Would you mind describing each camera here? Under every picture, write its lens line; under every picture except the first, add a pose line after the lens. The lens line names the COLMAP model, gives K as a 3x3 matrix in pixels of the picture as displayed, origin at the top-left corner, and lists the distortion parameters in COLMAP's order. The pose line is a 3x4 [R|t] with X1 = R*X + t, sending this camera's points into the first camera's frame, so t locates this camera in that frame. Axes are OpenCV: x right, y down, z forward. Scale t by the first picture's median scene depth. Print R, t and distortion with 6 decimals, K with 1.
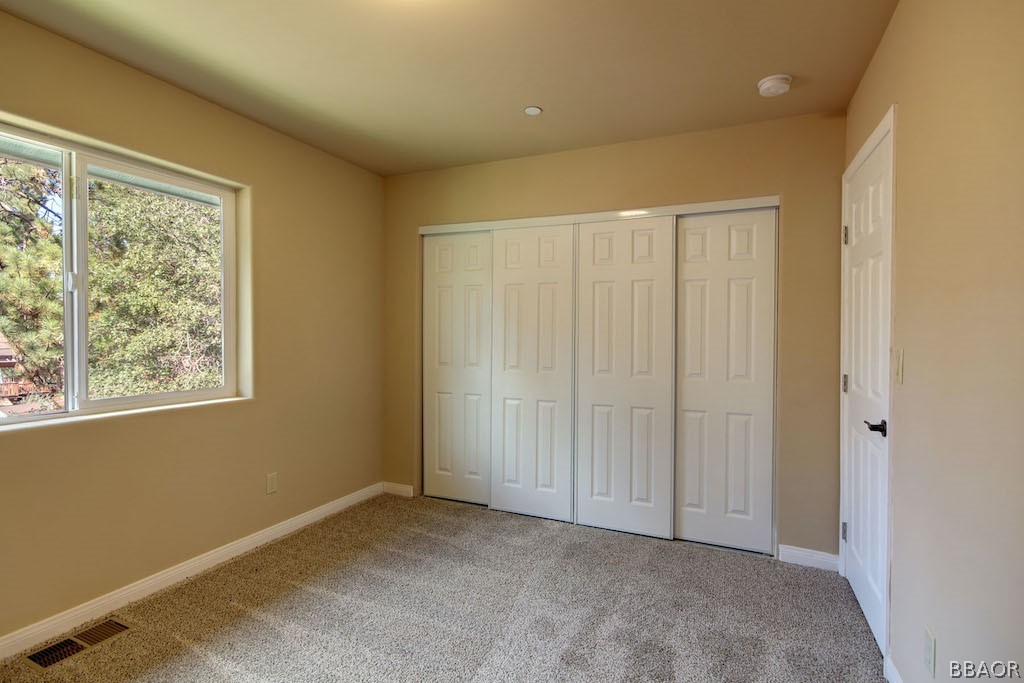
lens RADIAL K [[495.8, 0, 515.2], [0, 495.8, 339.6], [0, 0, 1]] dist [0.003842, 0.004094]
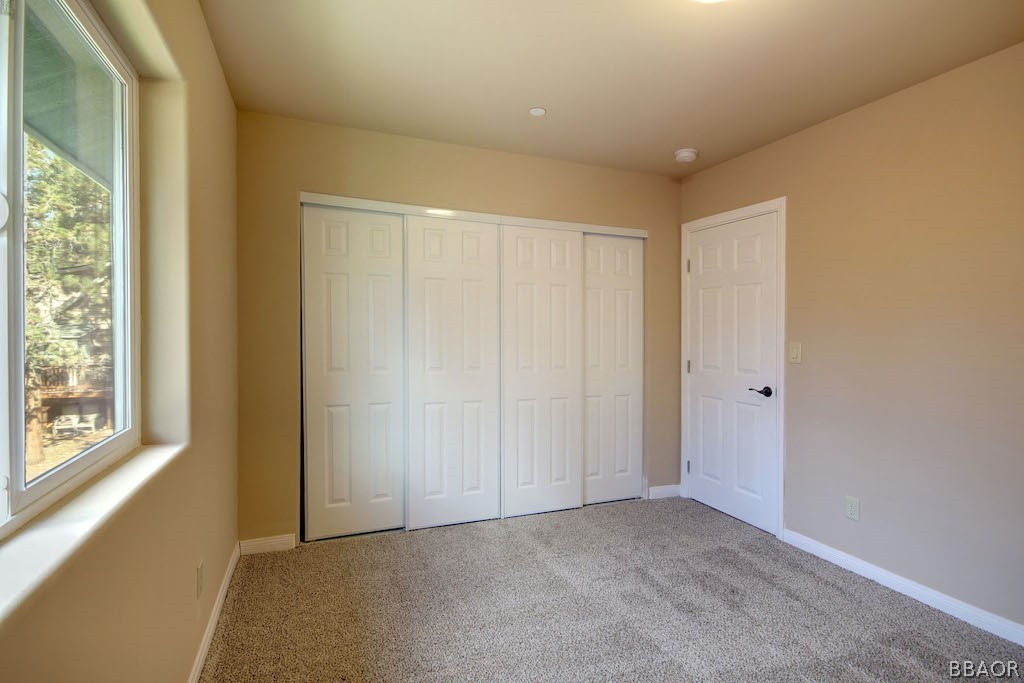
lens RADIAL K [[495.8, 0, 515.2], [0, 495.8, 336.8], [0, 0, 1]] dist [0.003842, 0.004094]
pose [[0.701640, -0.008044, 0.712486, -0.570149], [0.003780, 0.999964, 0.007568, -0.009916], [-0.712522, -0.002617, 0.701645, 0.257268]]
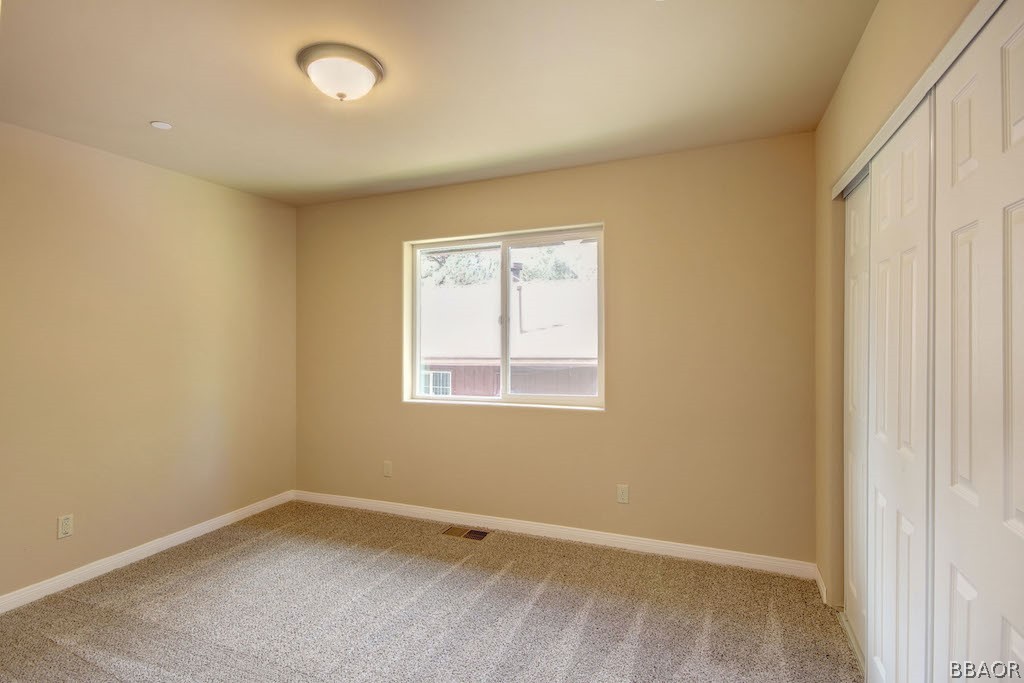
lens RADIAL K [[495.8, 0, 513.4], [0, 495.8, 341.8], [0, 0, 1]] dist [0.003842, 0.004094]
pose [[0.036027, 0.000970, -0.999350, 0.493970], [-0.001574, 0.999998, 0.000914, -0.032522], [0.999350, 0.001540, 0.036028, 0.644713]]
